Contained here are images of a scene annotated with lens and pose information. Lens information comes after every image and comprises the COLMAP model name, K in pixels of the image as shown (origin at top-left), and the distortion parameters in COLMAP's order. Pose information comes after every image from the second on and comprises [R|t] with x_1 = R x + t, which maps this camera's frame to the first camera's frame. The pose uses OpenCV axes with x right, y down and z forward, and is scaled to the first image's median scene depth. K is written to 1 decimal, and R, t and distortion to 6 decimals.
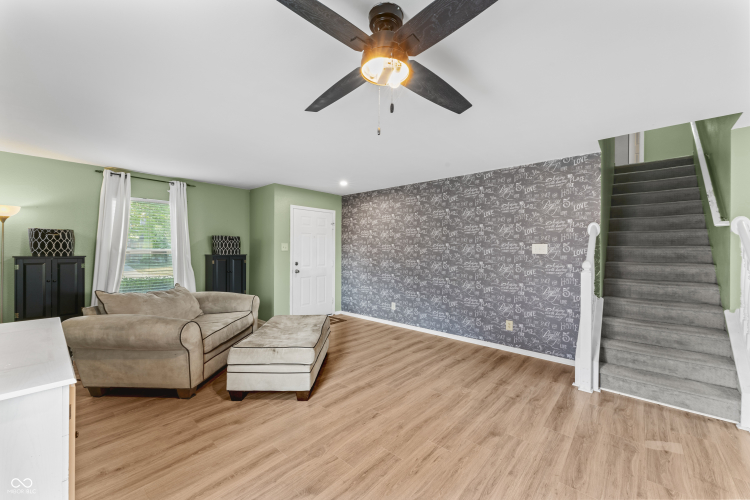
lens RADIAL K [[295.5, 0, 374.0], [0, 295.5, 249.5], [0, 0, 1]] dist [-0.004196, -0.000654]
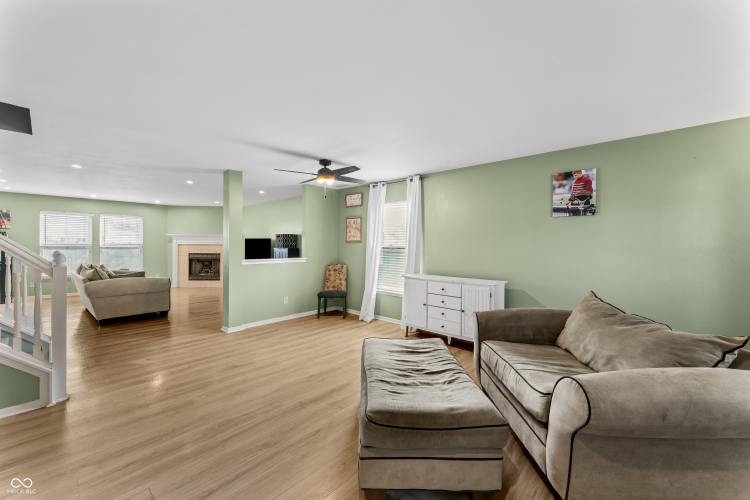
lens RADIAL K [[295.5, 0, 378.8], [0, 295.5, 245.4], [0, 0, 1]] dist [-0.004196, -0.000654]
pose [[-0.999906, -0.011349, -0.007733, -0.144066], [-0.011416, 0.999897, 0.008729, -0.003865], [0.007634, 0.008816, -0.999932, 1.194327]]
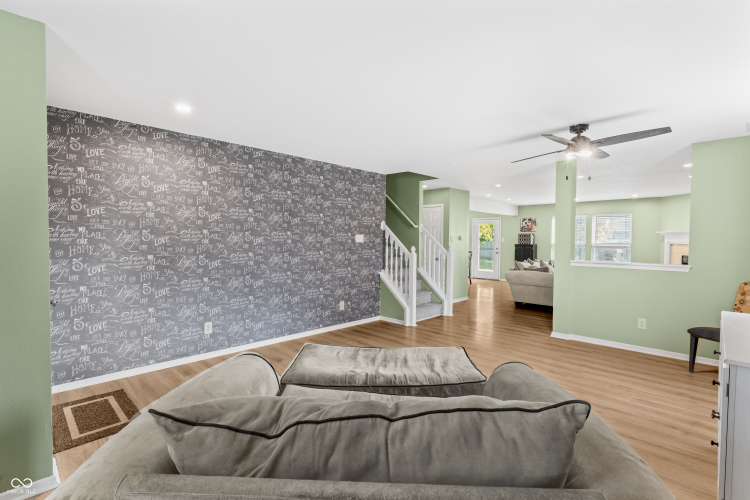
lens RADIAL K [[358.3, 0, 377.6], [0, 358.3, 249.6], [0, 0, 1]] dist [0.004265, 0.000267]
pose [[0.034959, -0.031649, 0.998887, -0.790163], [-0.004726, 0.999482, 0.031833, -0.002719], [-0.999378, -0.005834, 0.034792, 0.708471]]
